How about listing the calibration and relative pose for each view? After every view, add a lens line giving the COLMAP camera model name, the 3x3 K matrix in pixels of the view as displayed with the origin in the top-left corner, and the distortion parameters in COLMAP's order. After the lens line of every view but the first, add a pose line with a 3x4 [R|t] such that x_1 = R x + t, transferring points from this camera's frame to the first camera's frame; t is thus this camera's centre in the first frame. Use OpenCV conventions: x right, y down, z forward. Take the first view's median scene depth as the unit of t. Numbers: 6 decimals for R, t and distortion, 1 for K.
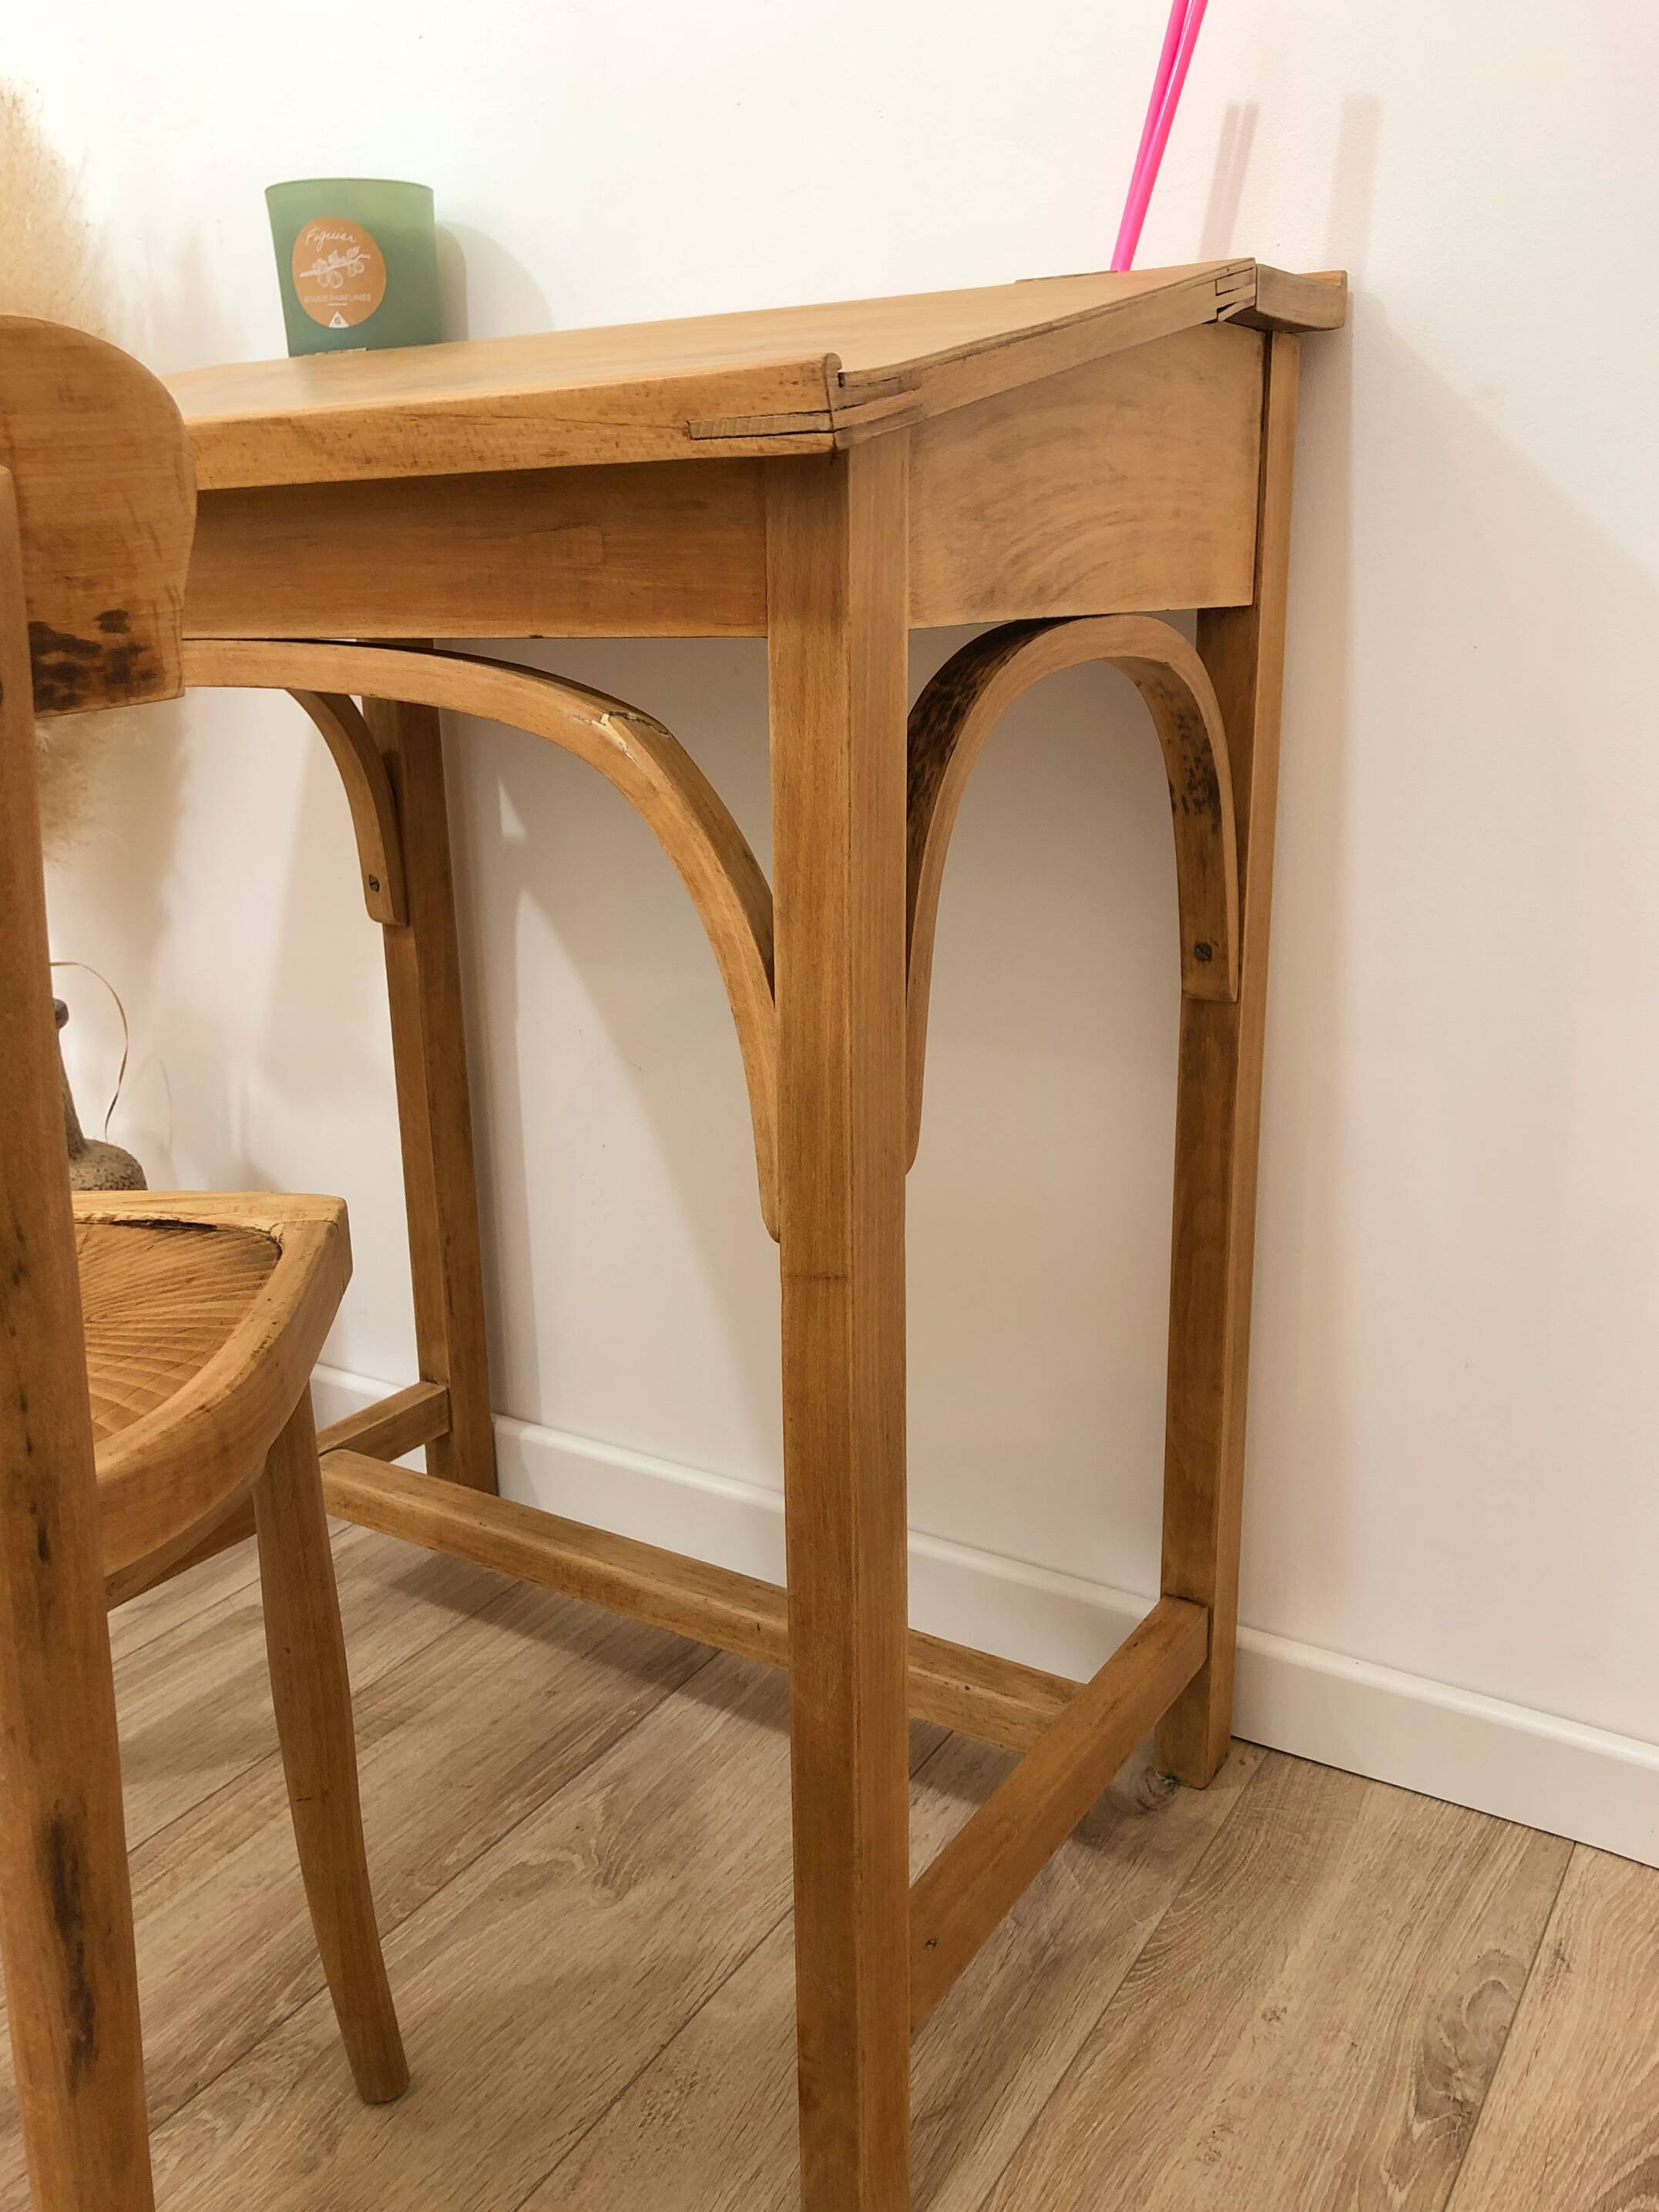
lens RADIAL K [[1925.2, 0, 814.2], [0, 1925.2, 1089.9], [0, 0, 1]] dist [0.027617, 0.008947]
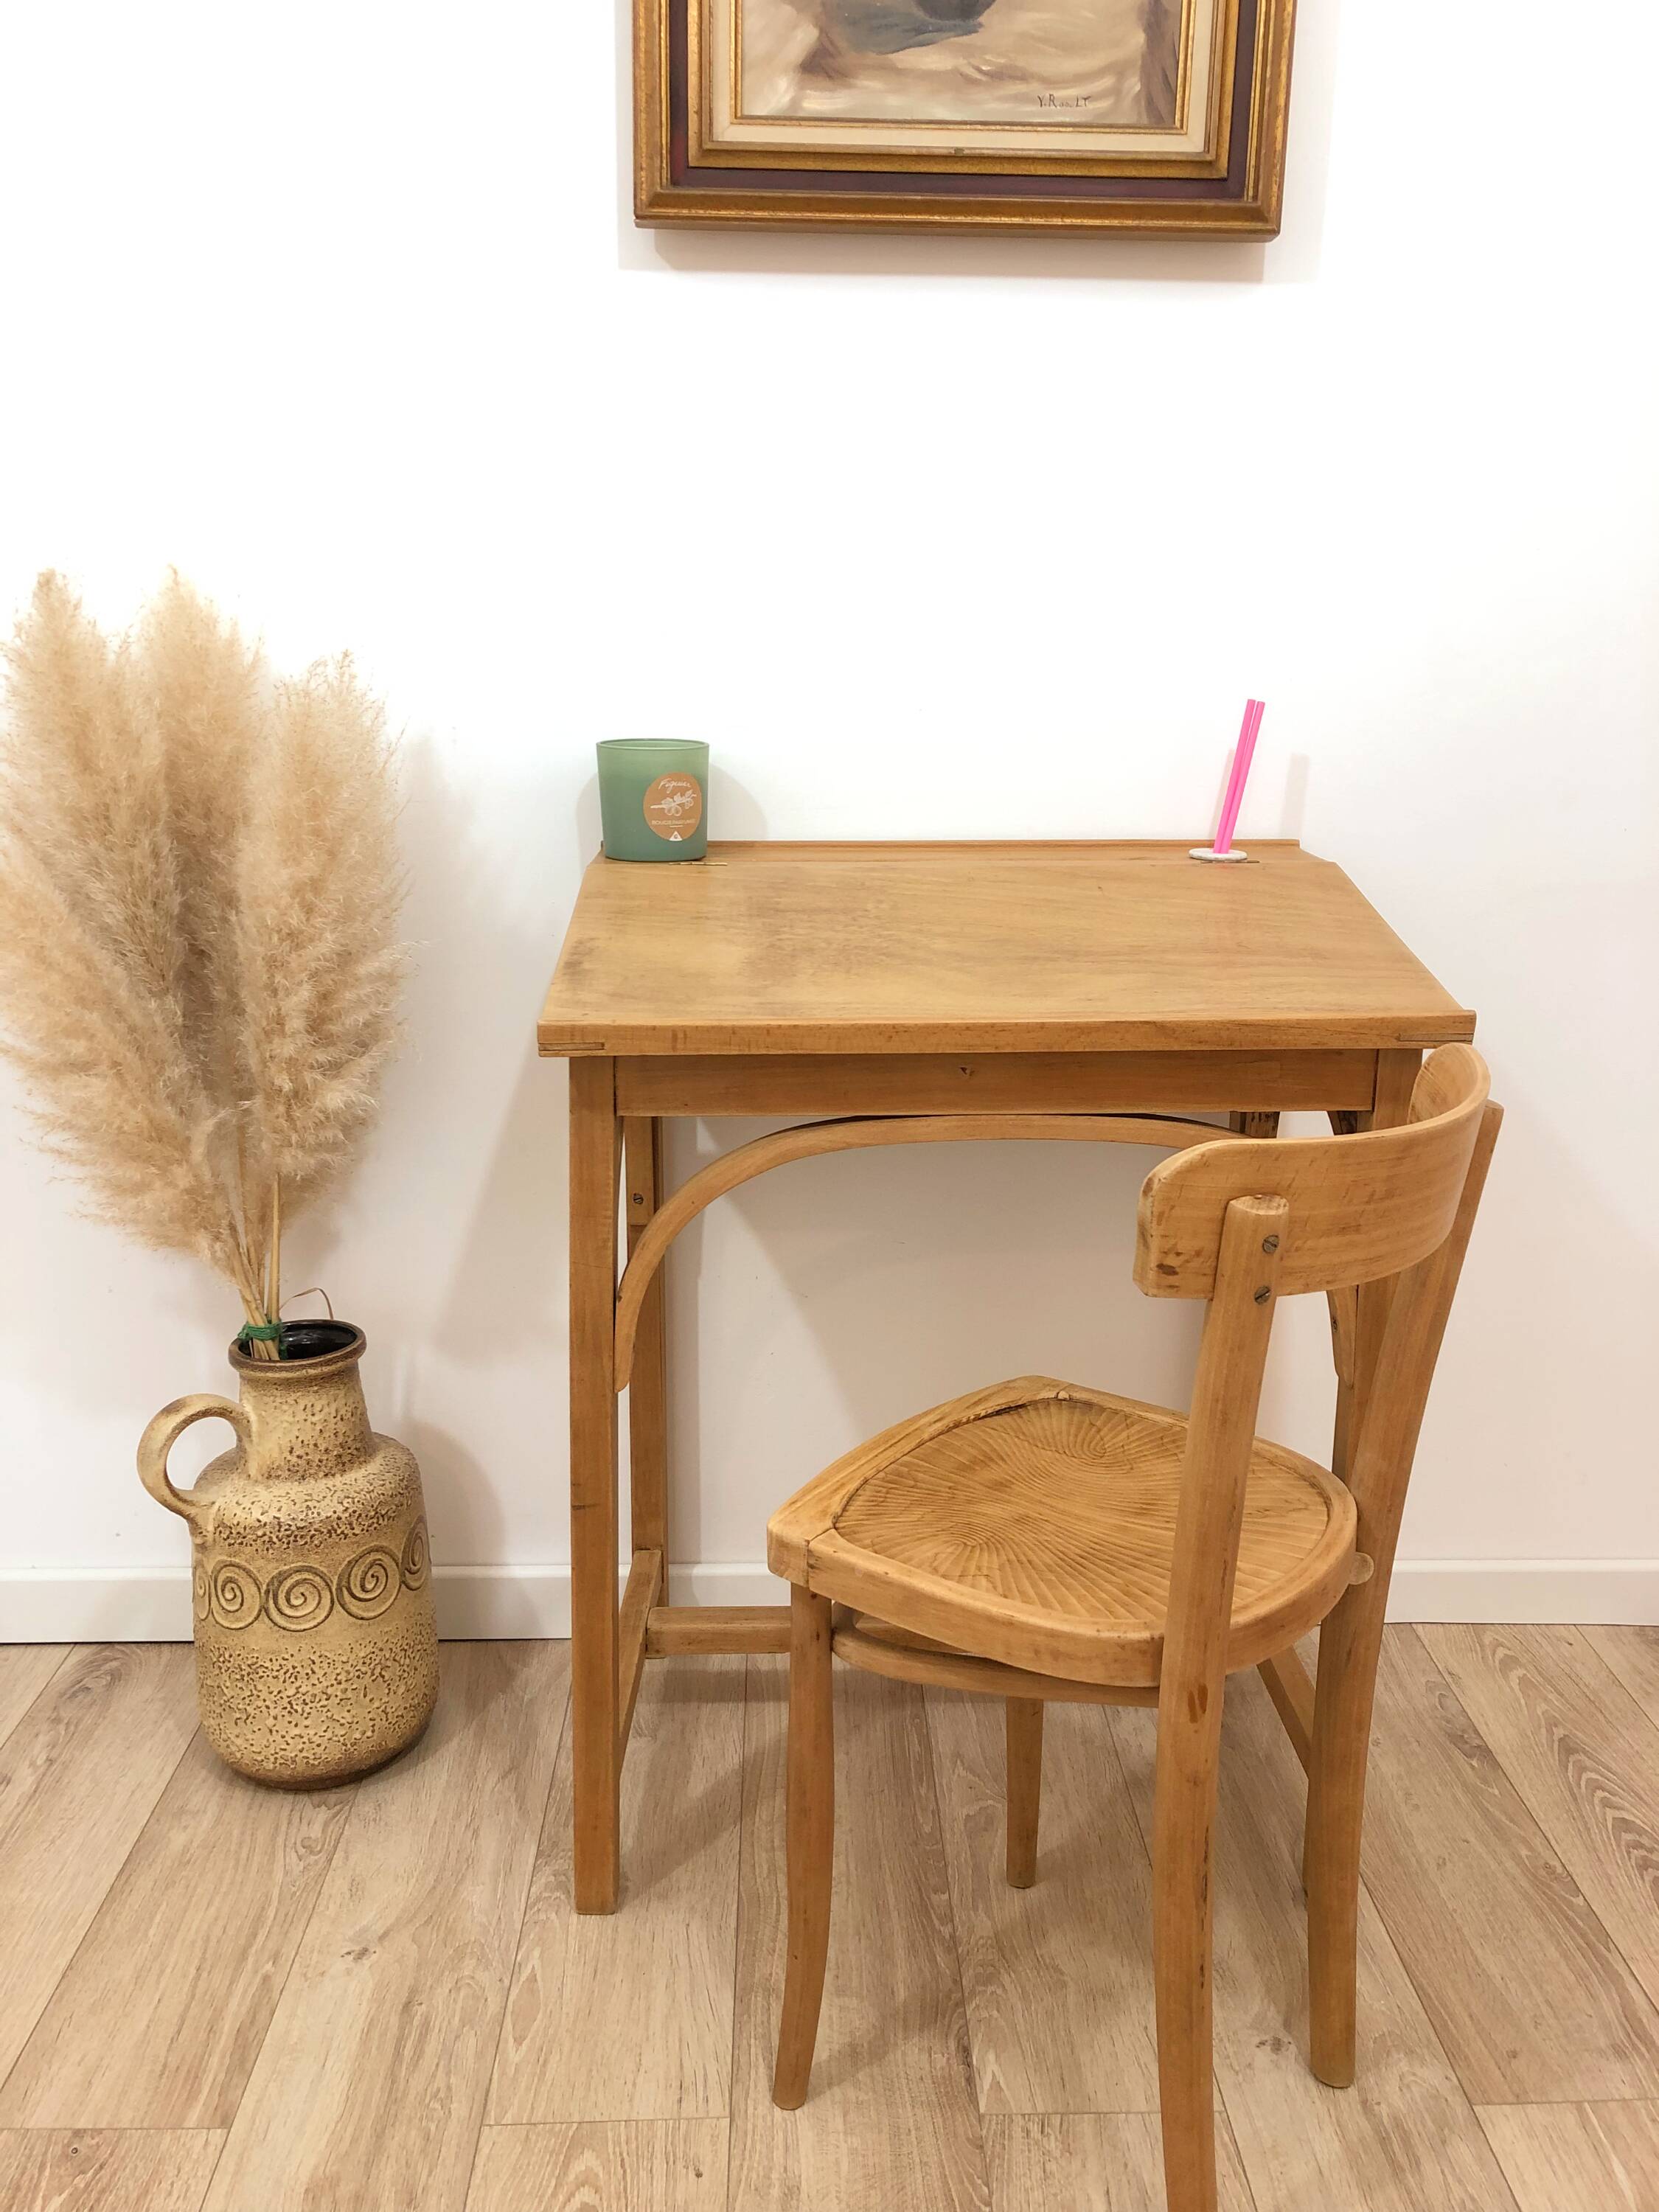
lens RADIAL K [[1826.0, 0, 824.1], [0, 1826.0, 1084.9], [0, 0, 1]] dist [0.025741, -0.011857]
pose [[0.831339, -0.104259, 0.545898, -1.554271], [0.126187, 0.992003, -0.002708, -0.315851], [-0.541250, 0.071136, 0.837847, -0.365140]]
